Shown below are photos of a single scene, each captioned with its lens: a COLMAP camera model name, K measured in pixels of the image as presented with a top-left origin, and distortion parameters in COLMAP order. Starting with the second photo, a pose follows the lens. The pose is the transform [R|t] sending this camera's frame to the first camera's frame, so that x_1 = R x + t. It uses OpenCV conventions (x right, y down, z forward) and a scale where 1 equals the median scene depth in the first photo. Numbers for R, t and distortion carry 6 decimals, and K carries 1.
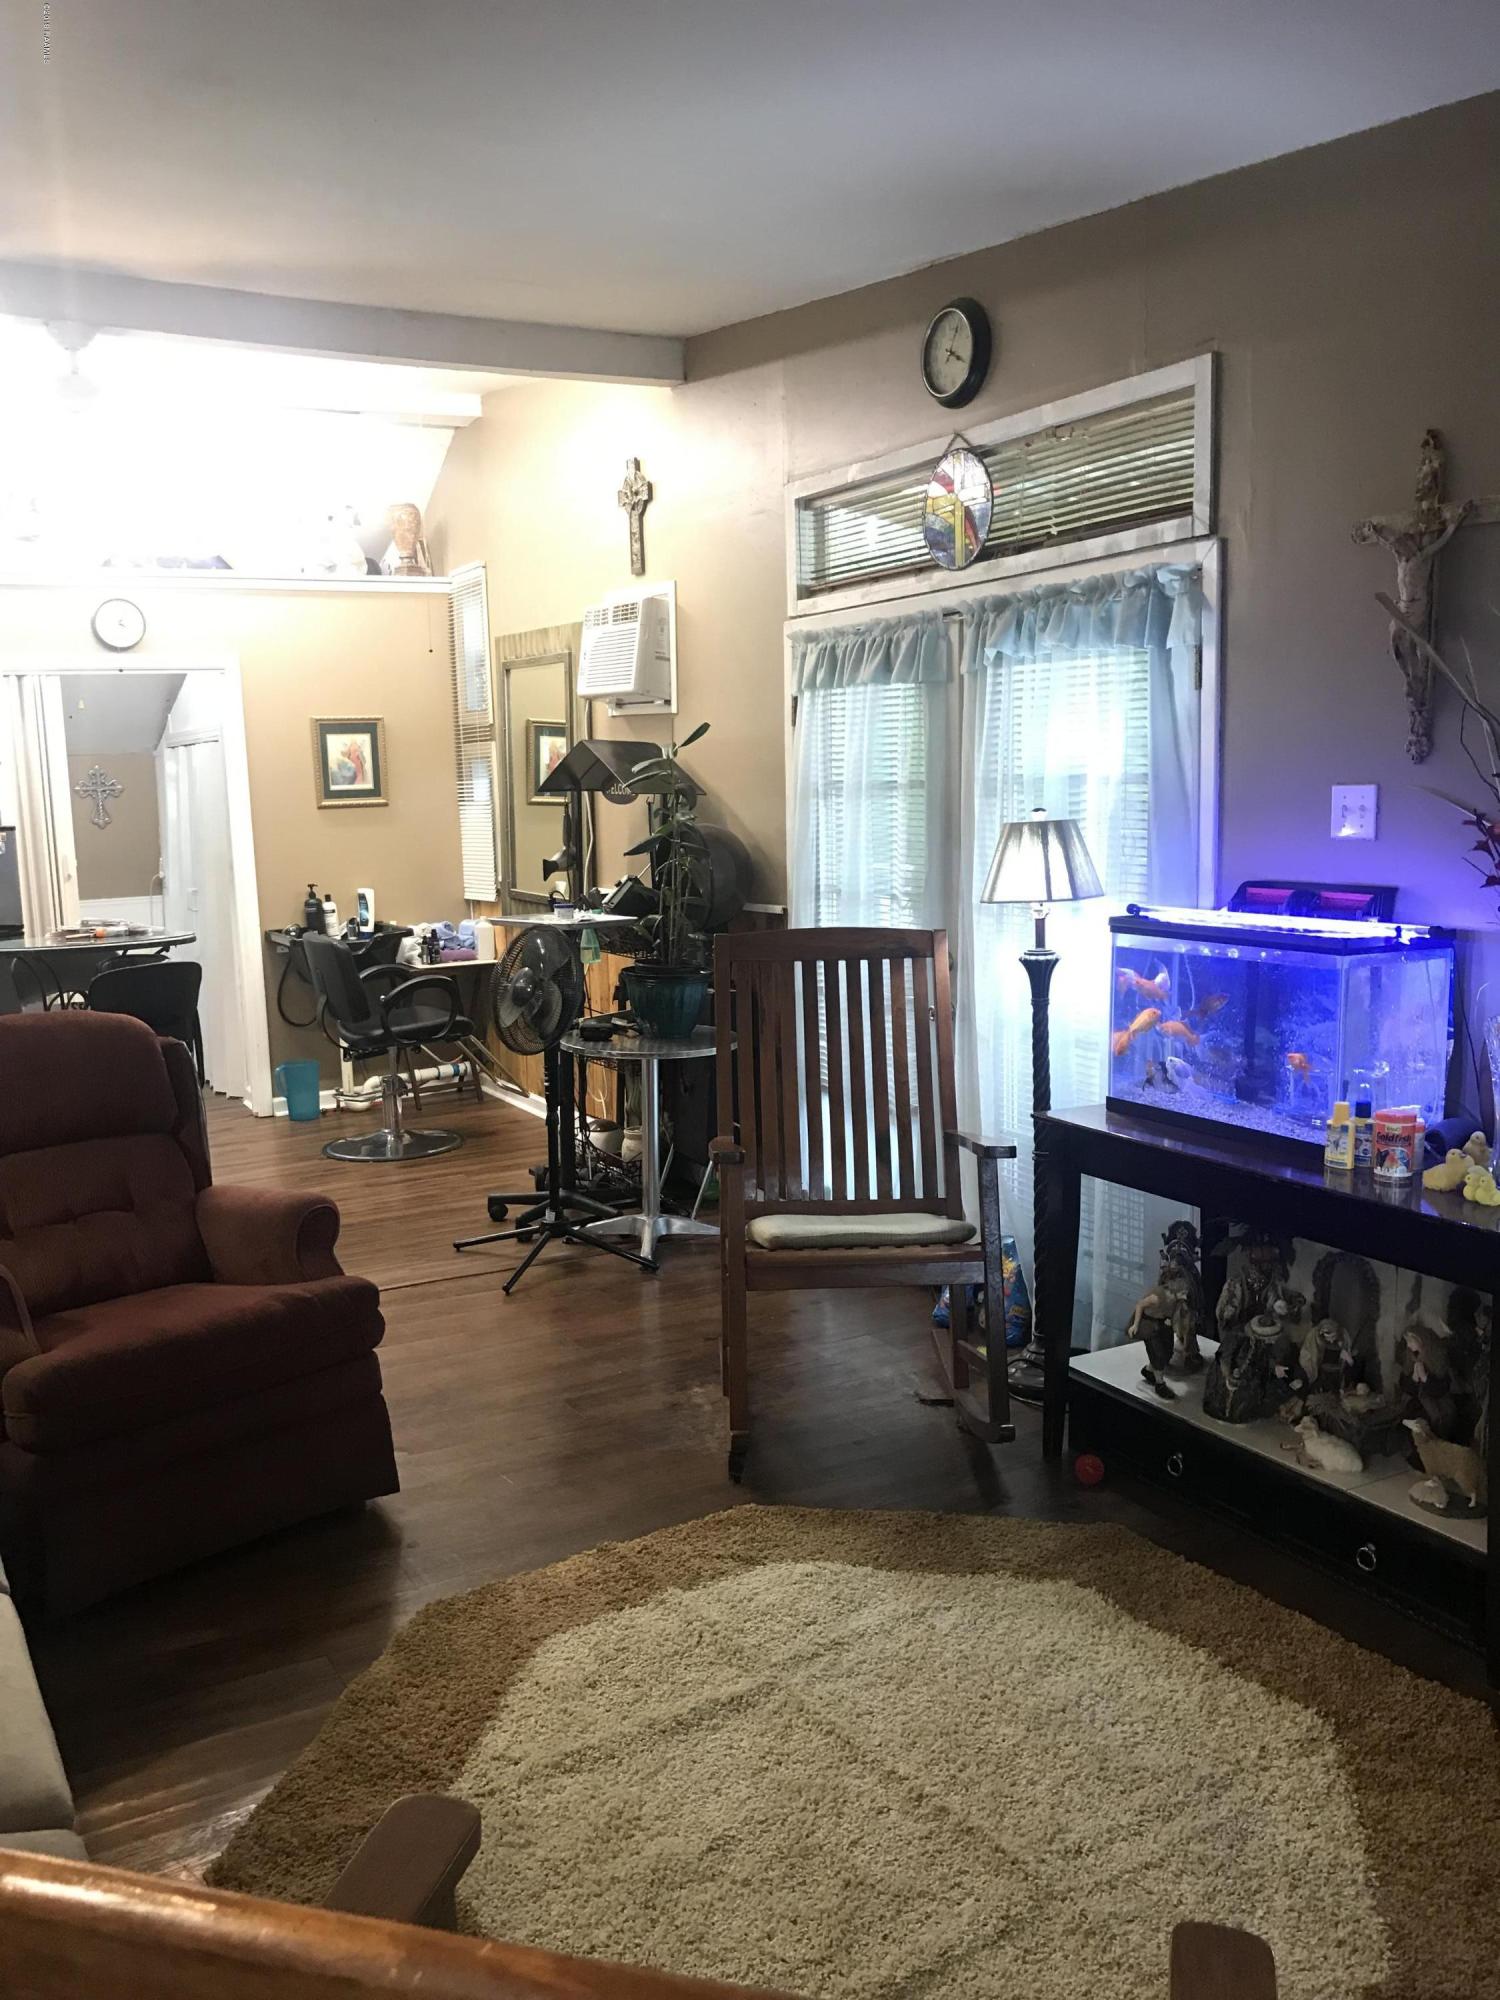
lens RADIAL K [[1657.3, 0, 750.0], [0, 1657.3, 1000.0], [0, 0, 1]] dist [0.064177, -0.053278]
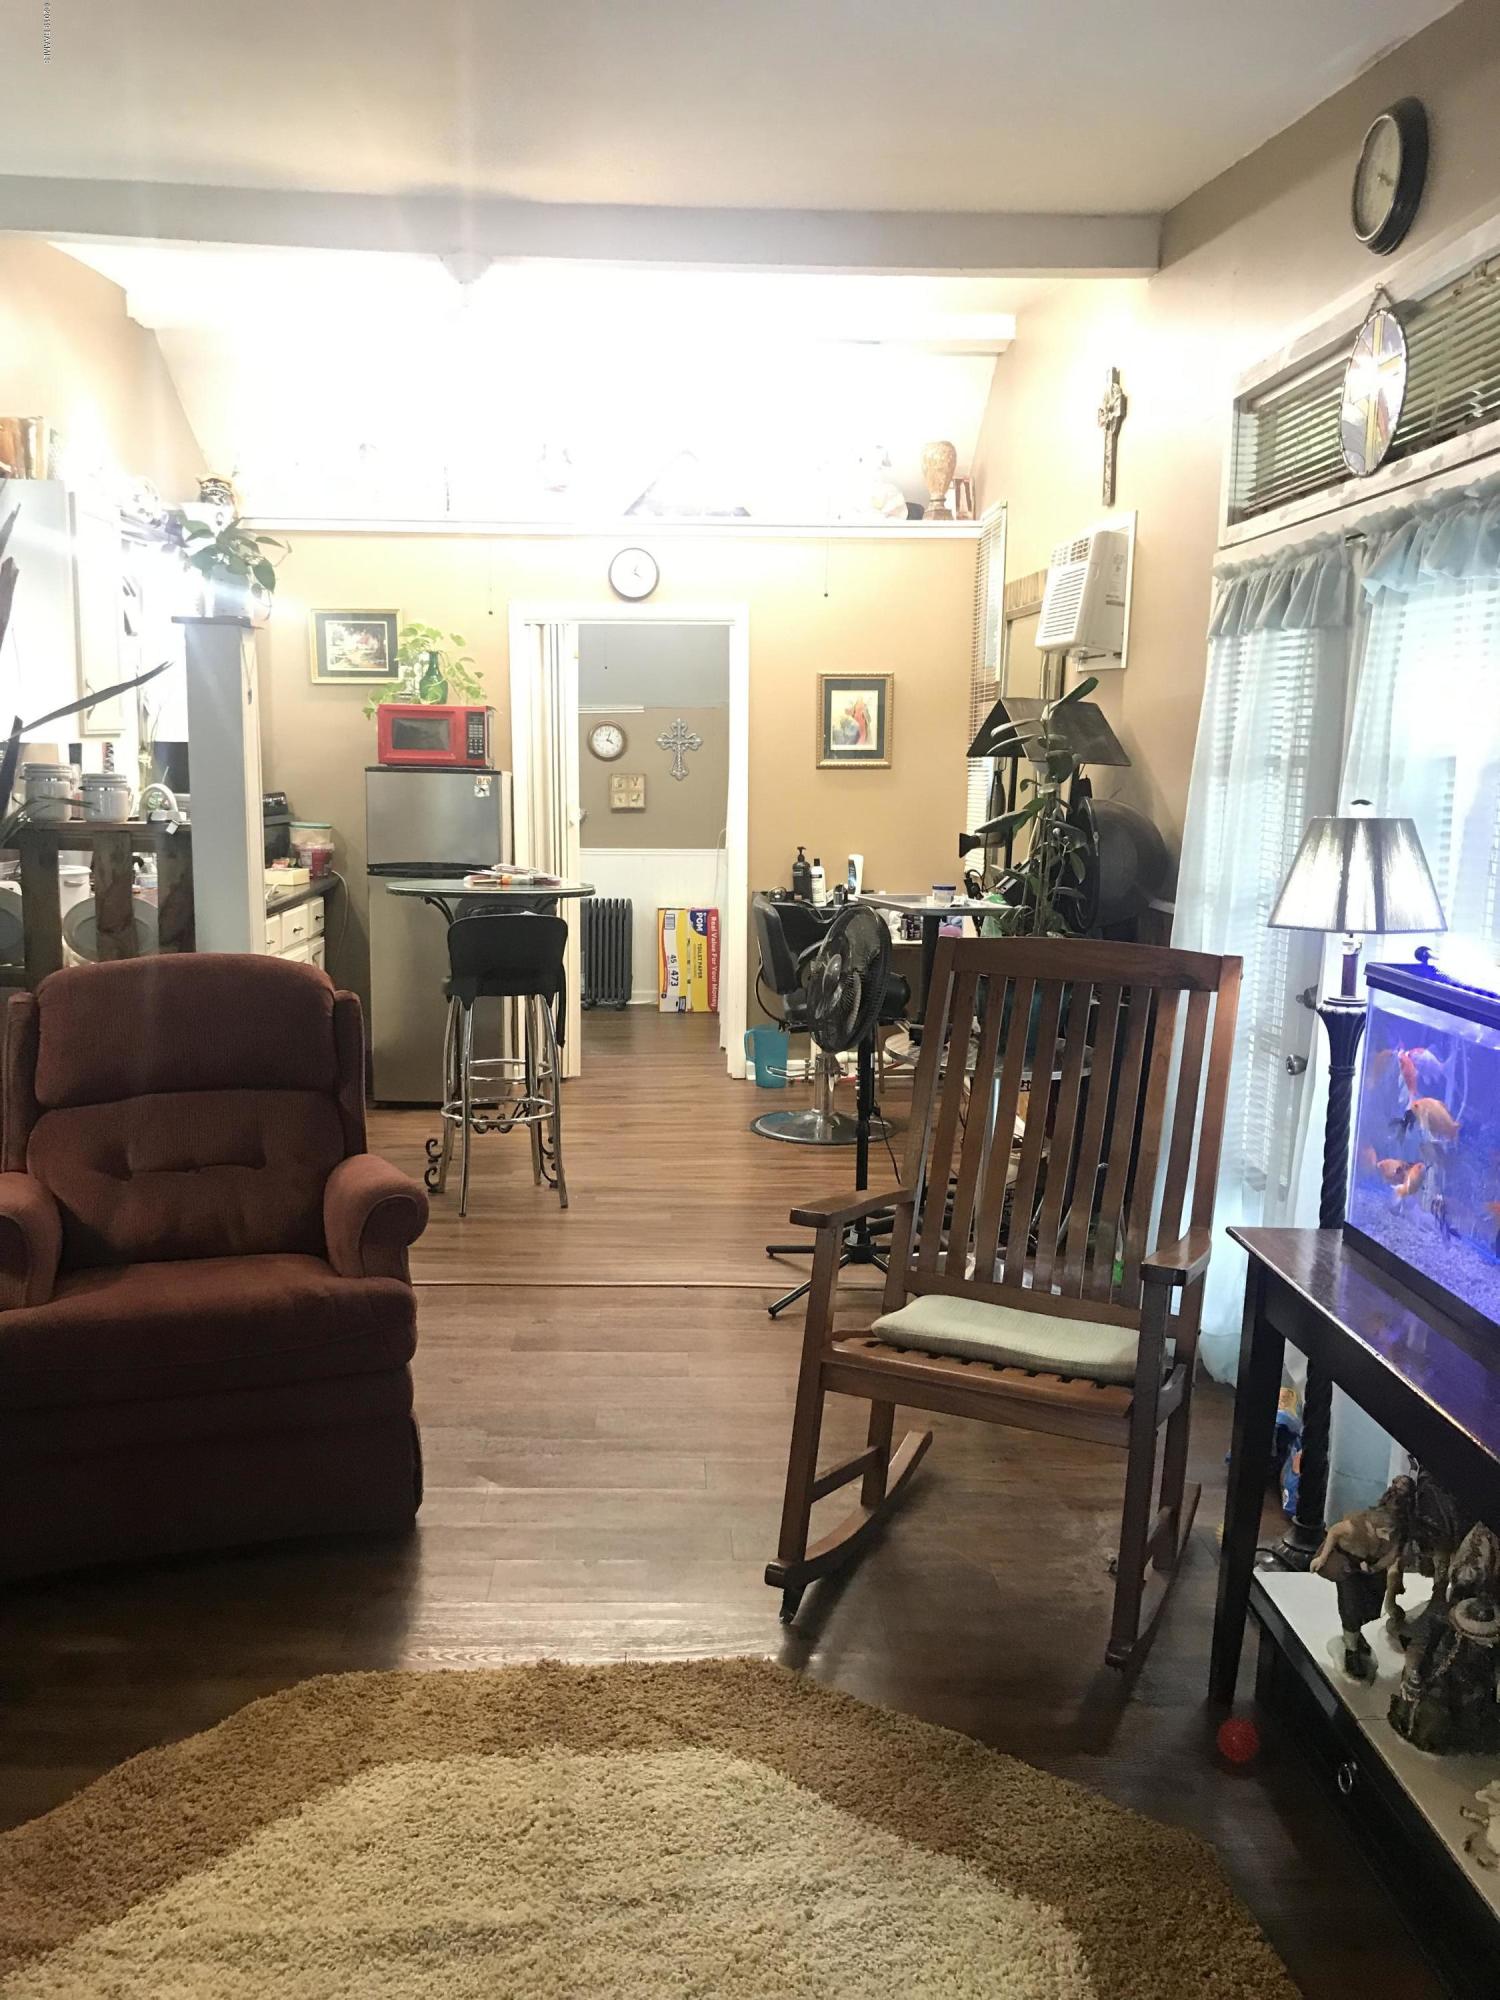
lens RADIAL K [[1657.3, 0, 750.0], [0, 1657.3, 1000.0], [0, 0, 1]] dist [0.064177, -0.053278]
pose [[0.892612, 0.107617, -0.437793, 0.202266], [-0.099702, 0.994168, 0.041102, -0.025988], [0.439663, 0.006961, 0.898136, 0.185034]]
